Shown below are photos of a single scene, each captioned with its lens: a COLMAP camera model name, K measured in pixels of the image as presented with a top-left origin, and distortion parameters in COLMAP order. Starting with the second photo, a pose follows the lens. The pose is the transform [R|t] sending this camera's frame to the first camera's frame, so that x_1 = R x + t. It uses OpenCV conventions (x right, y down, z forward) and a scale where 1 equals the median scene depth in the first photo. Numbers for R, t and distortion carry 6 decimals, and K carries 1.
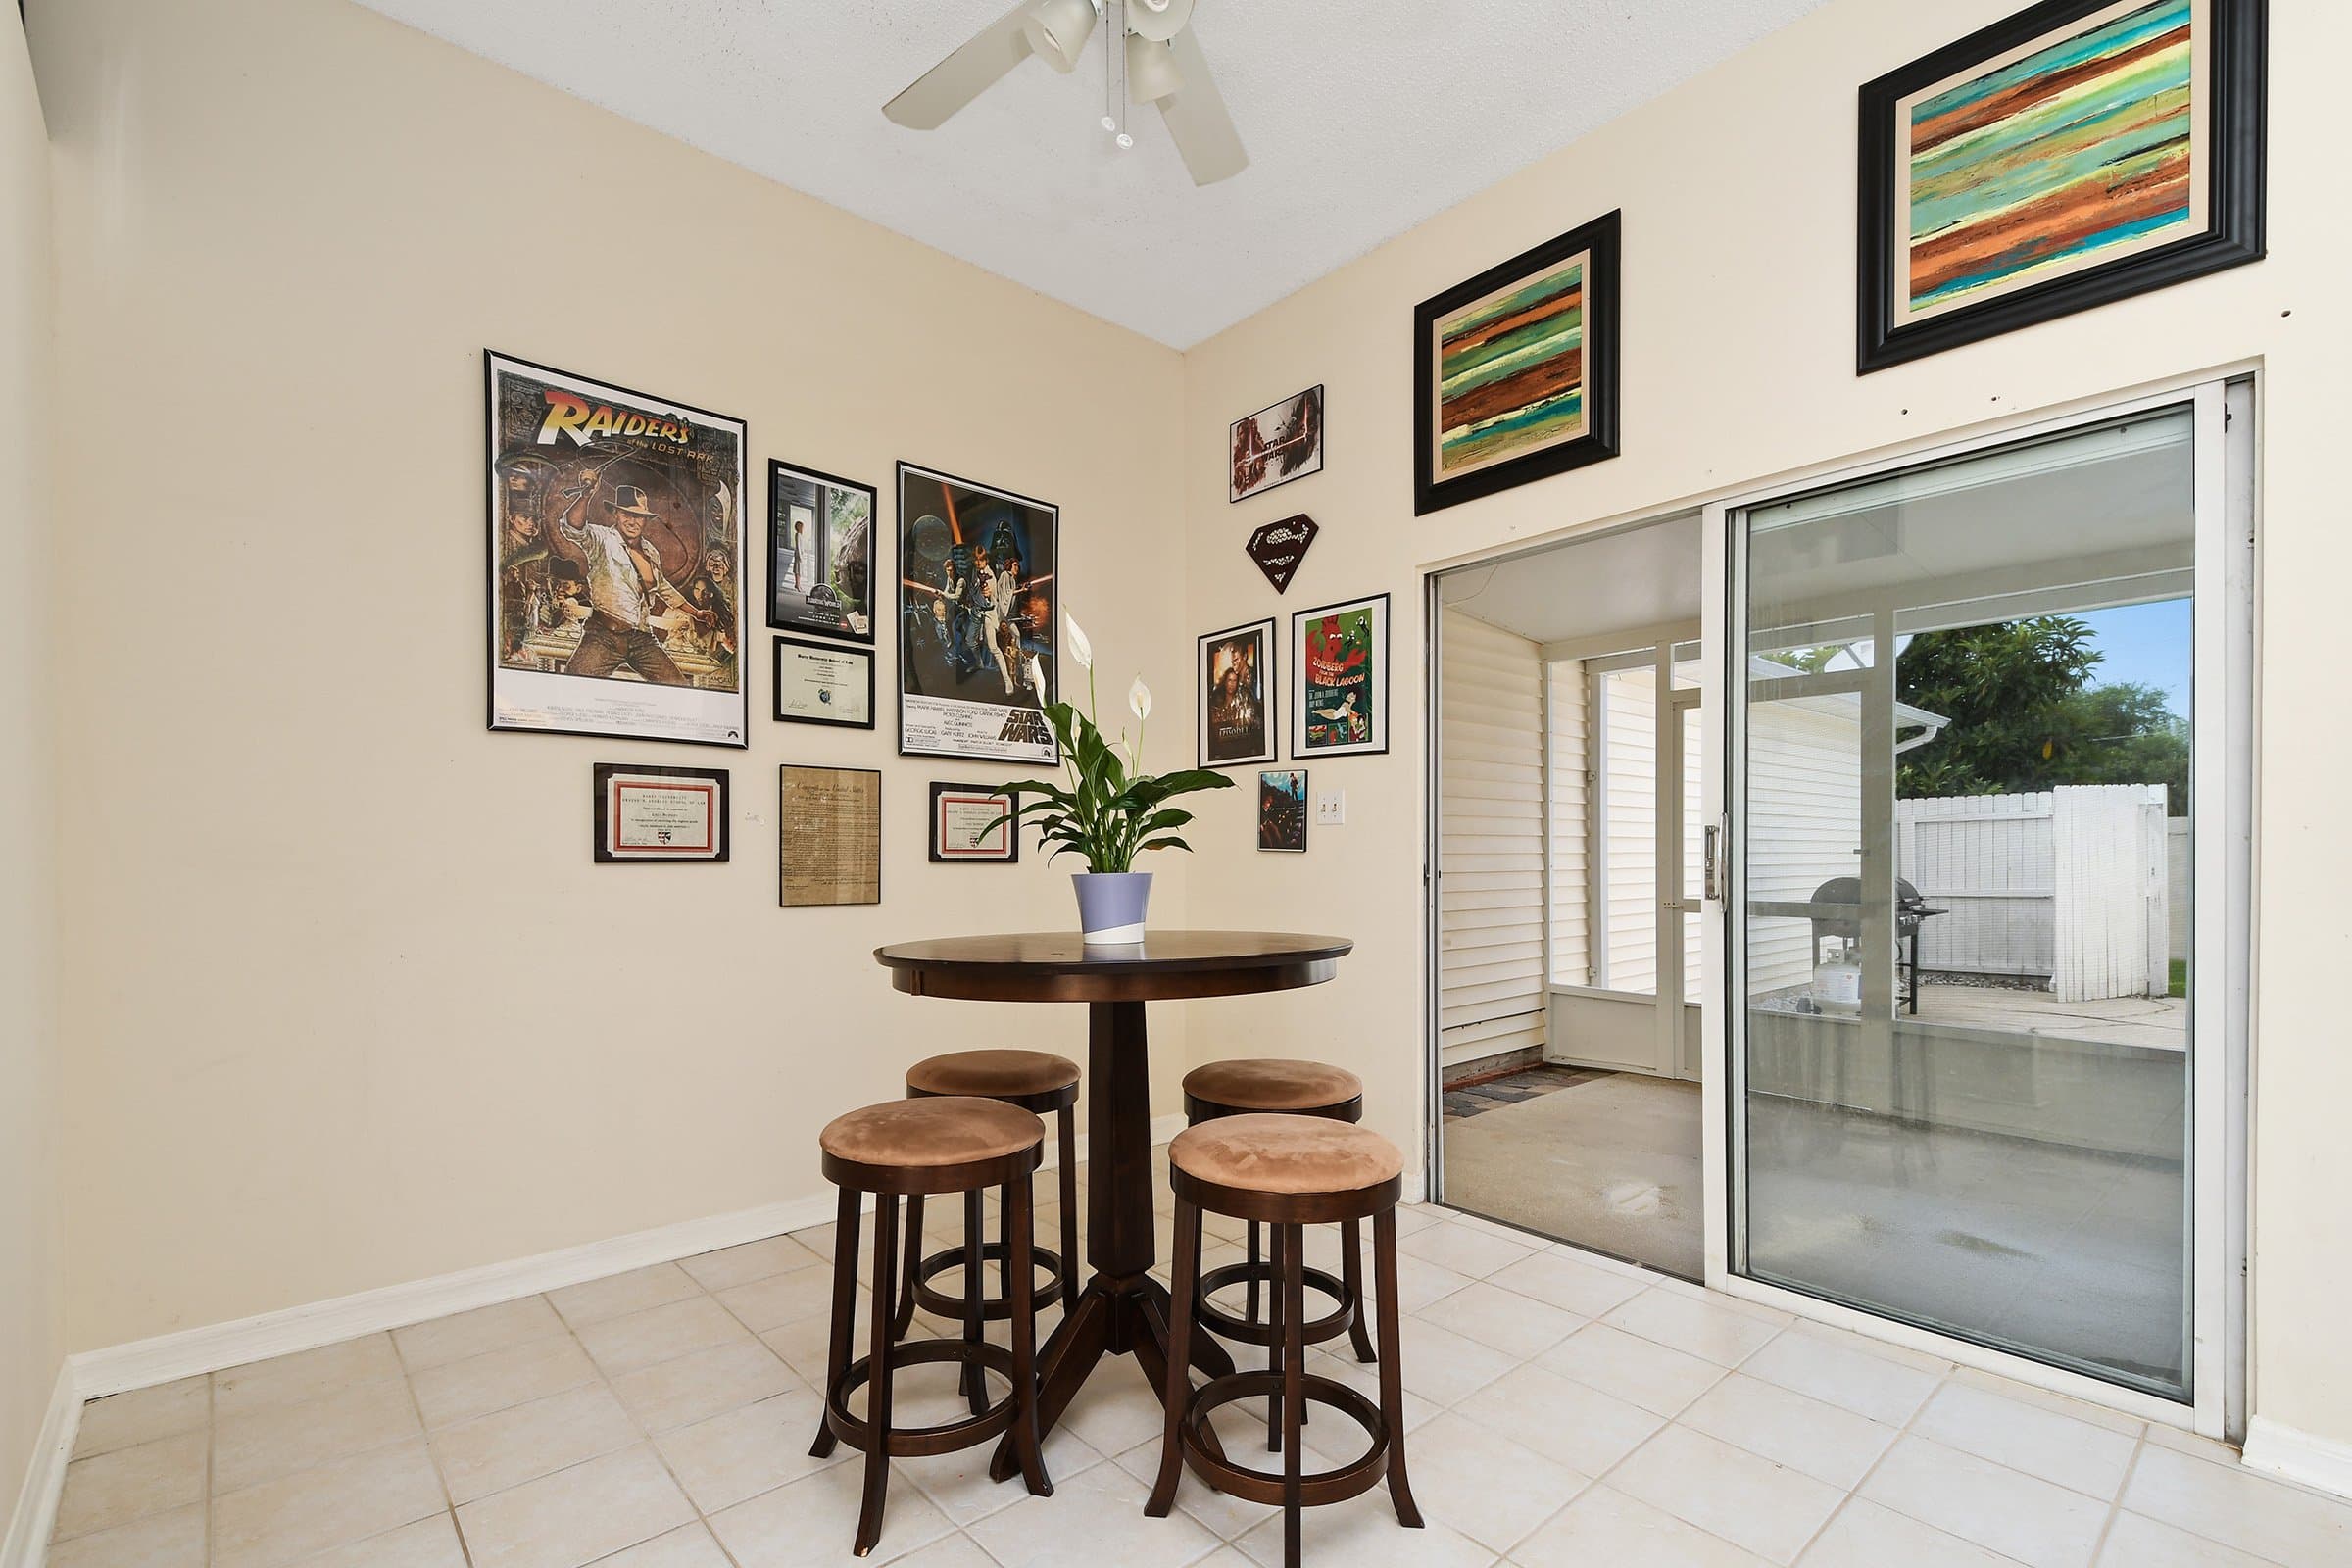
lens RADIAL K [[1061.6, 0, 1176.9], [0, 1061.6, 857.1], [0, 0, 1]] dist [0.028088, -0.015252]
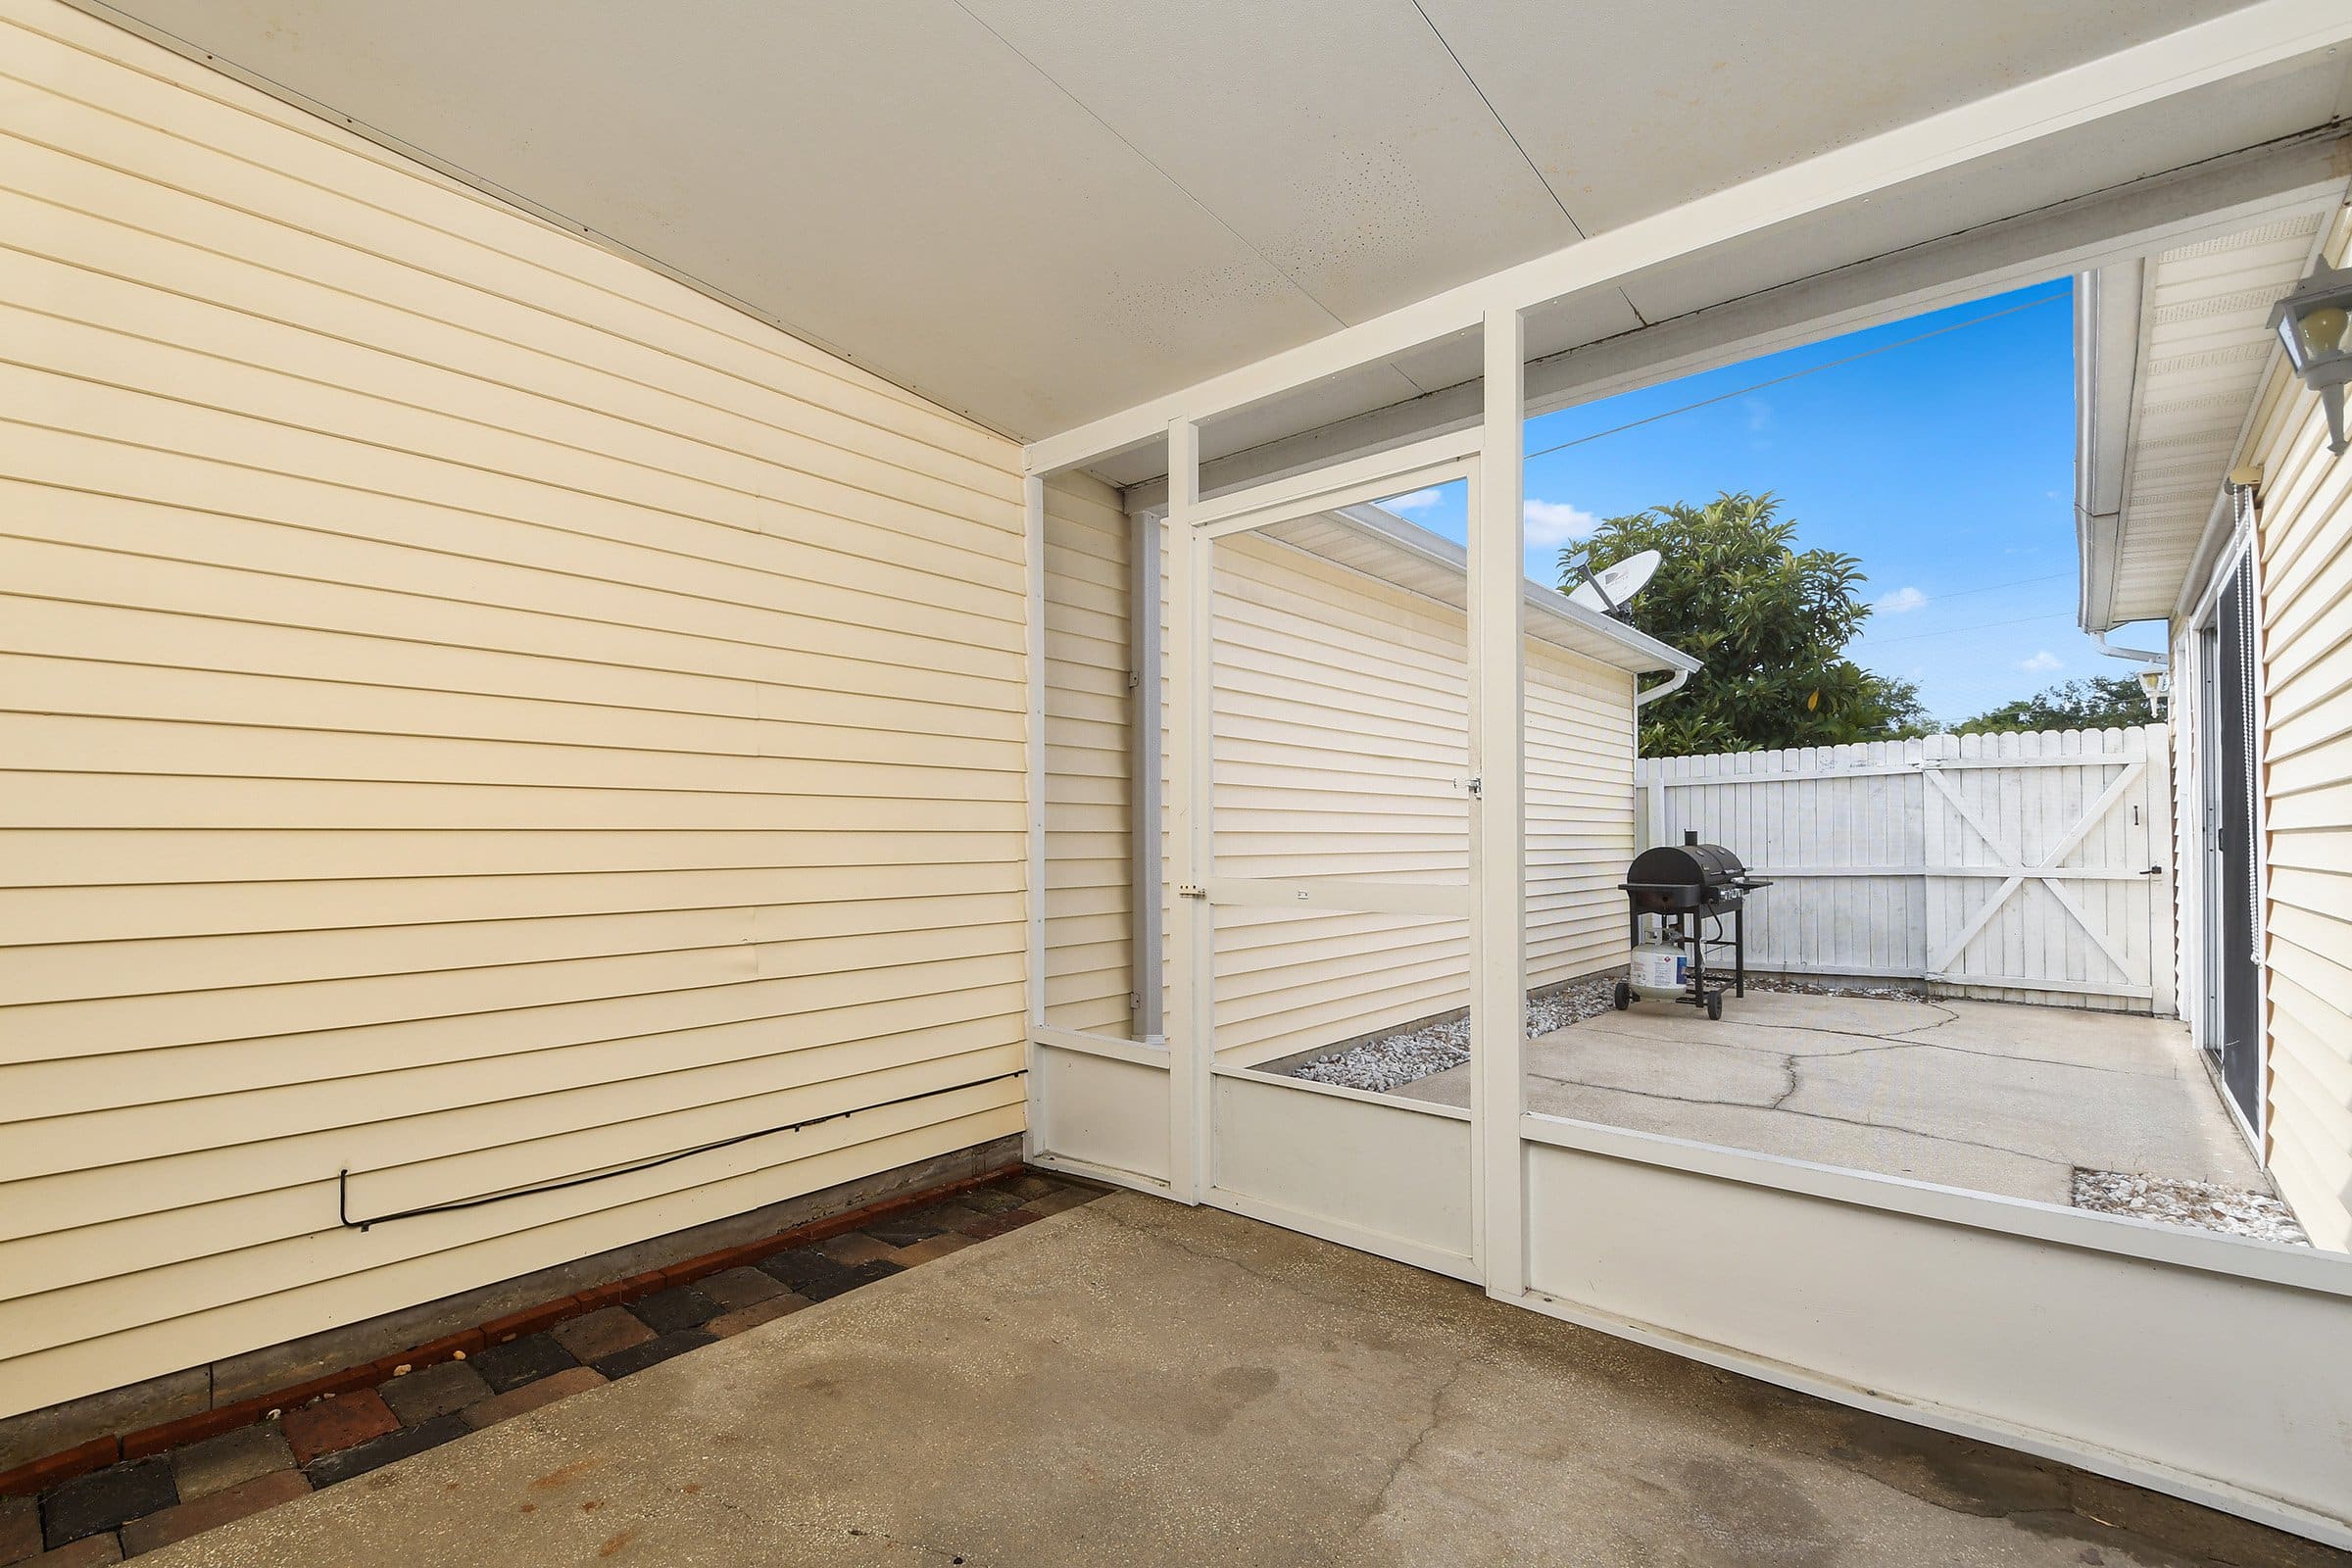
lens RADIAL K [[1045.7, 0, 1161.3], [0, 1045.7, 834.8], [0, 0, 1]] dist [0.031293, -0.015772]
pose [[0.992026, 0.002290, 0.126016, 0.216462], [-0.001444, 0.999976, -0.006801, 0.010665], [-0.126028, 0.006565, 0.992005, 0.263780]]
